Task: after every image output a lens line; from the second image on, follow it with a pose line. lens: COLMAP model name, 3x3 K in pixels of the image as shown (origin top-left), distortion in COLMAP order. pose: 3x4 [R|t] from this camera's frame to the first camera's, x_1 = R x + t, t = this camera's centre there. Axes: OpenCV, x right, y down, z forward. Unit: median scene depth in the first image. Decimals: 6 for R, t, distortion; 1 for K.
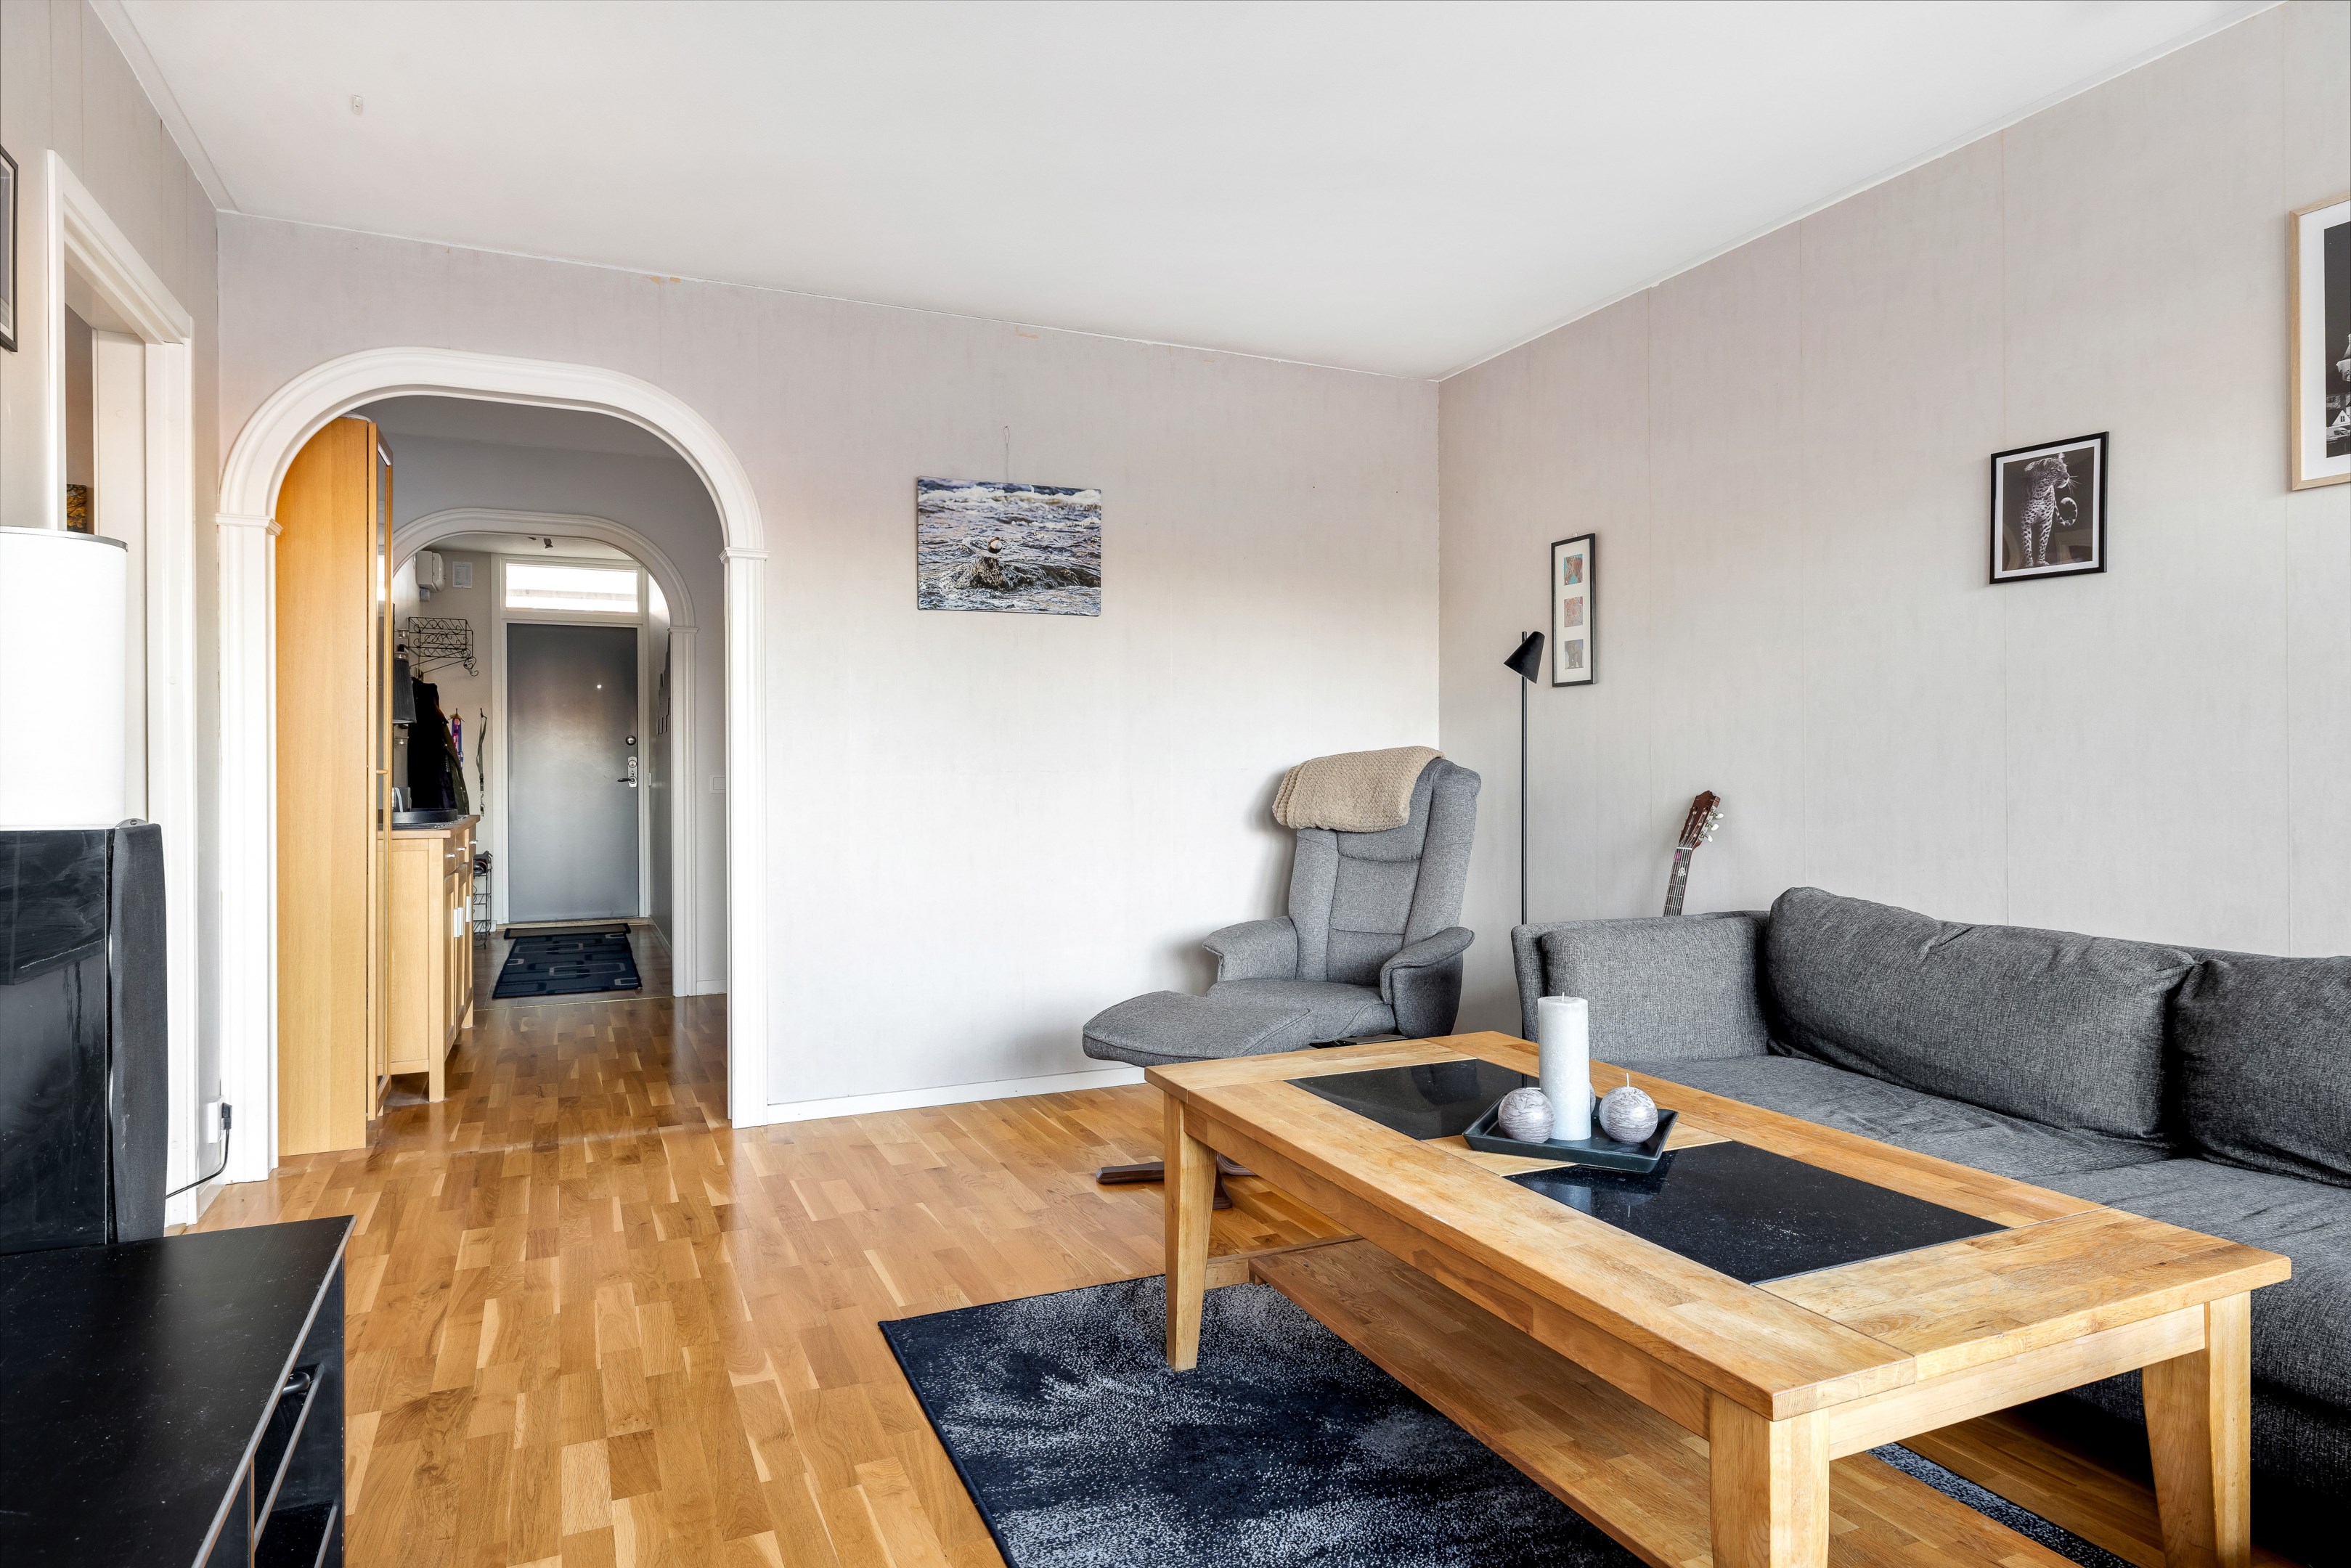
lens RADIAL K [[1359.5, 0, 1165.8], [0, 1359.5, 776.0], [0, 0, 1]] dist [-0.003497, 0.000447]
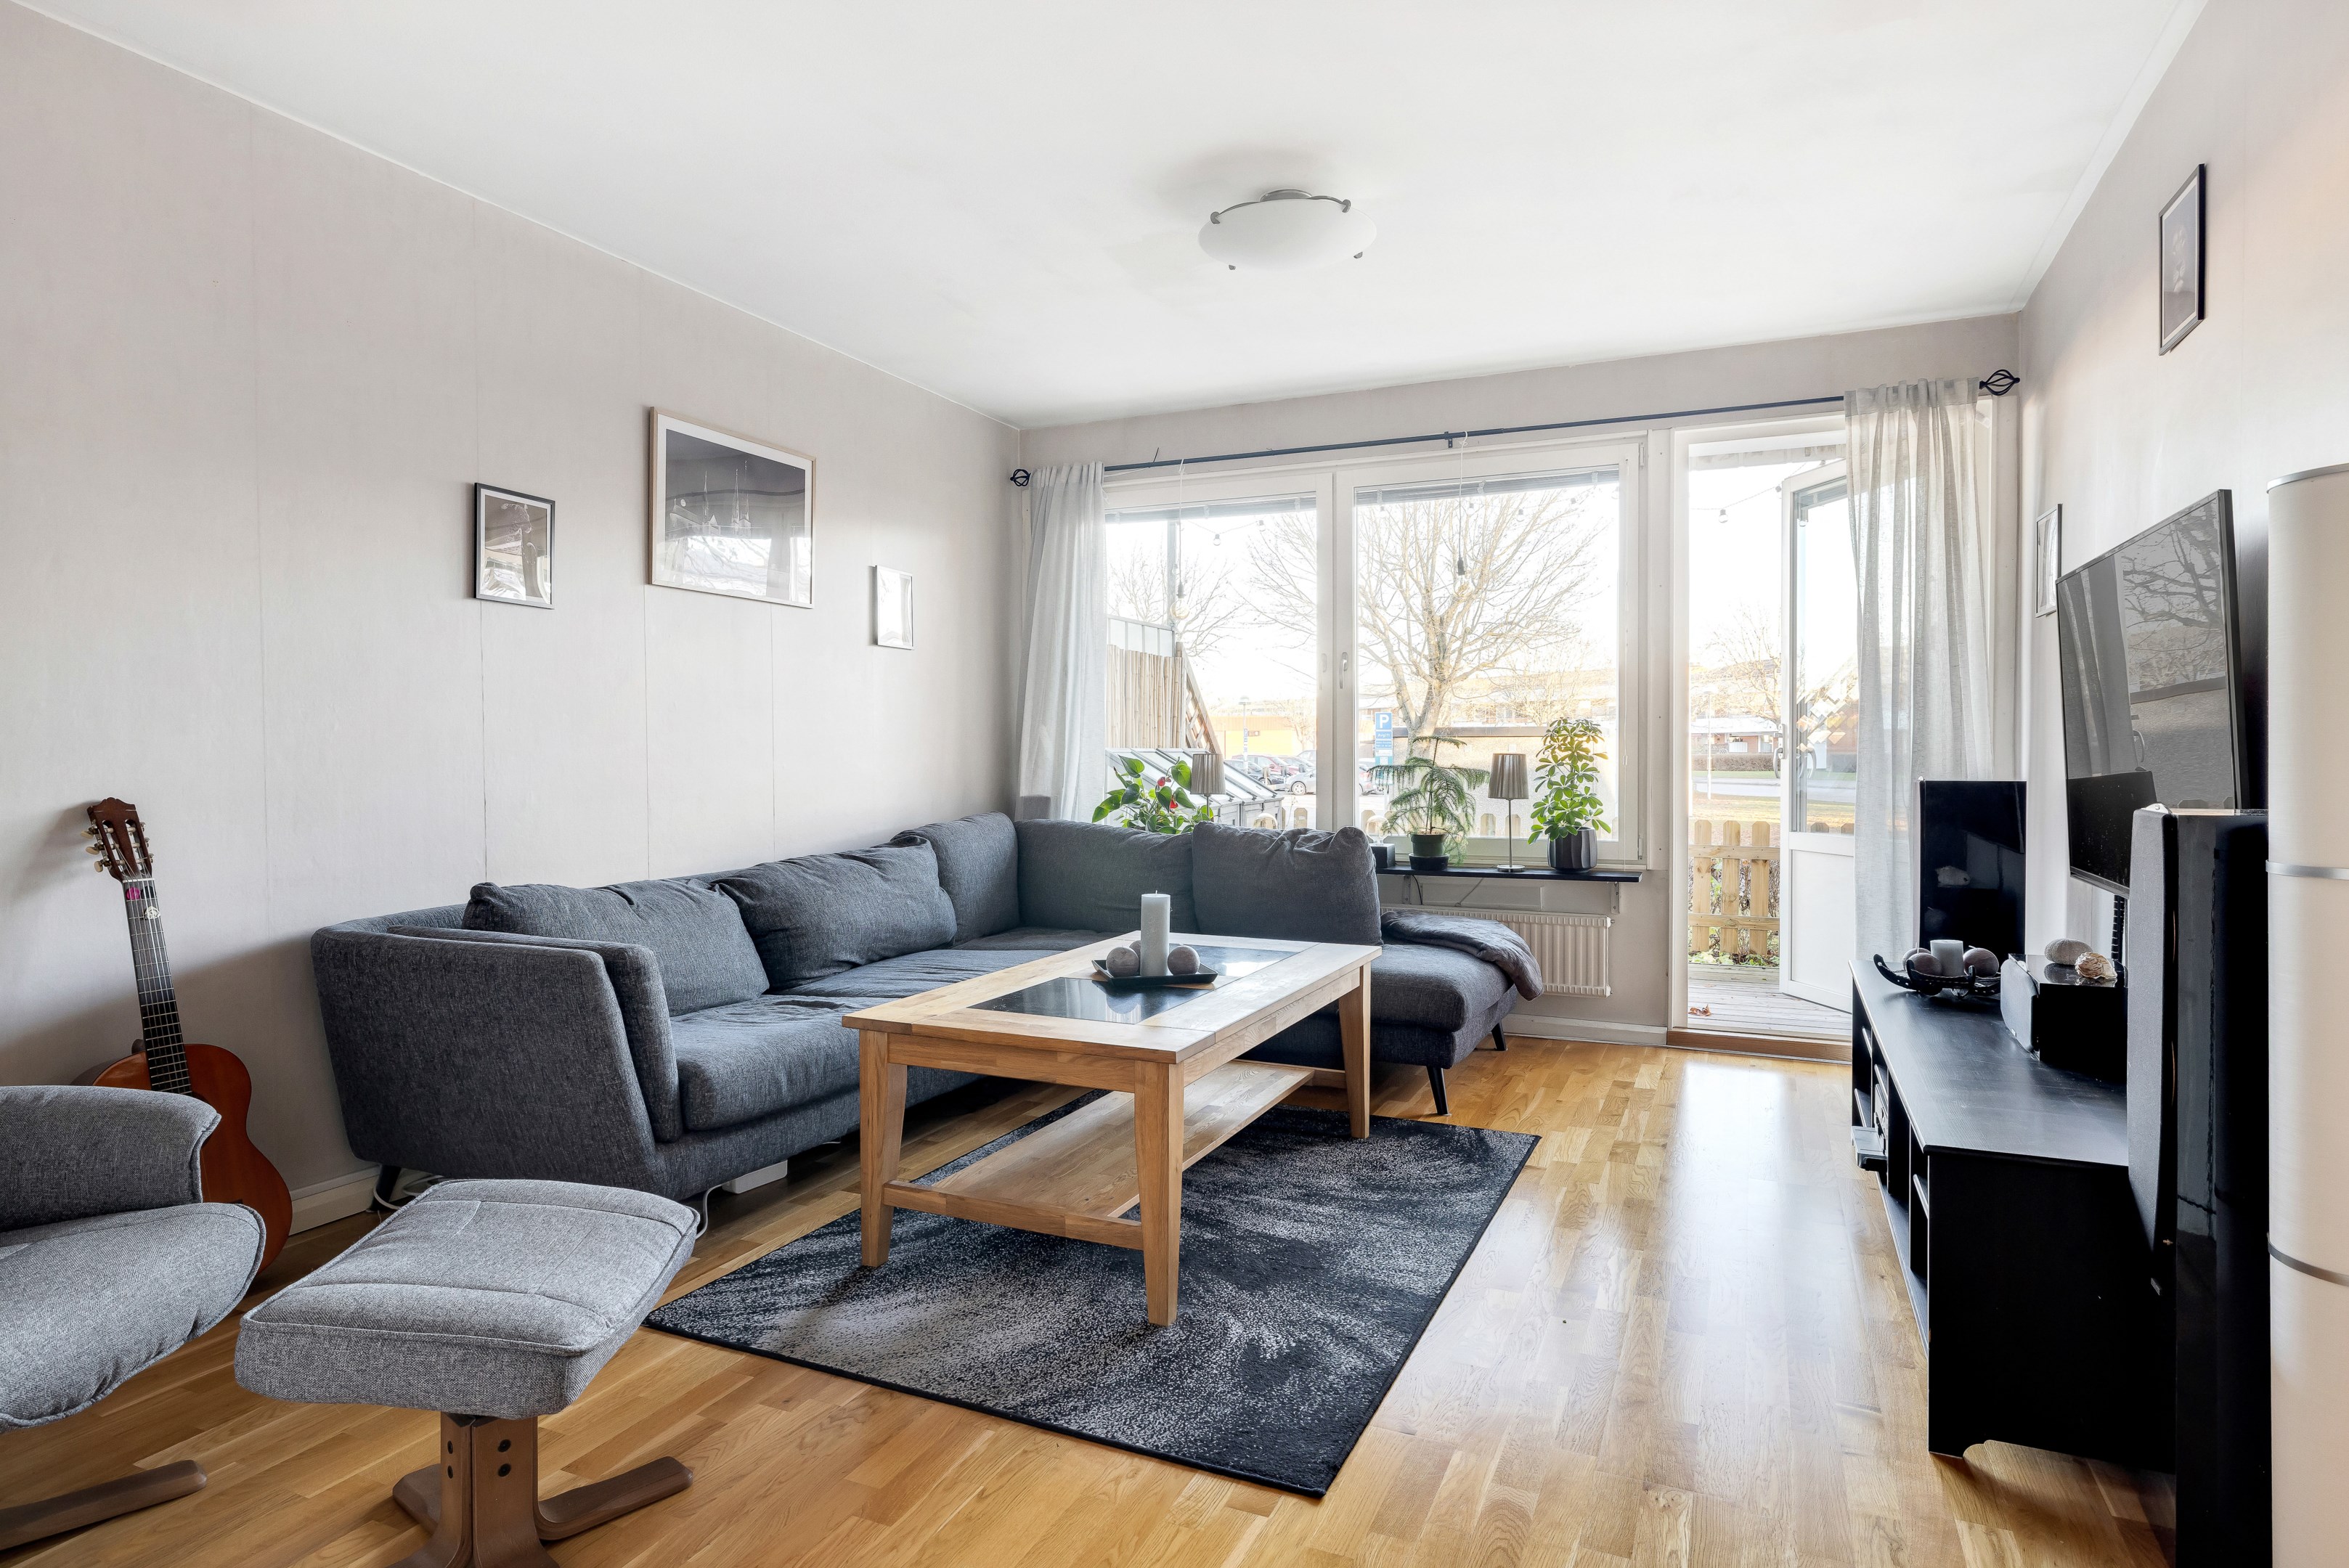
lens RADIAL K [[1266.3, 0, 1173.0], [0, 1266.3, 753.2], [0, 0, 1]] dist [0.000594, 0.000036]
pose [[-0.657349, -0.001185, 0.753585, -0.778191], [0.006395, 0.999954, 0.007151, -0.023502], [-0.753559, 0.009521, -0.657311, 1.714630]]
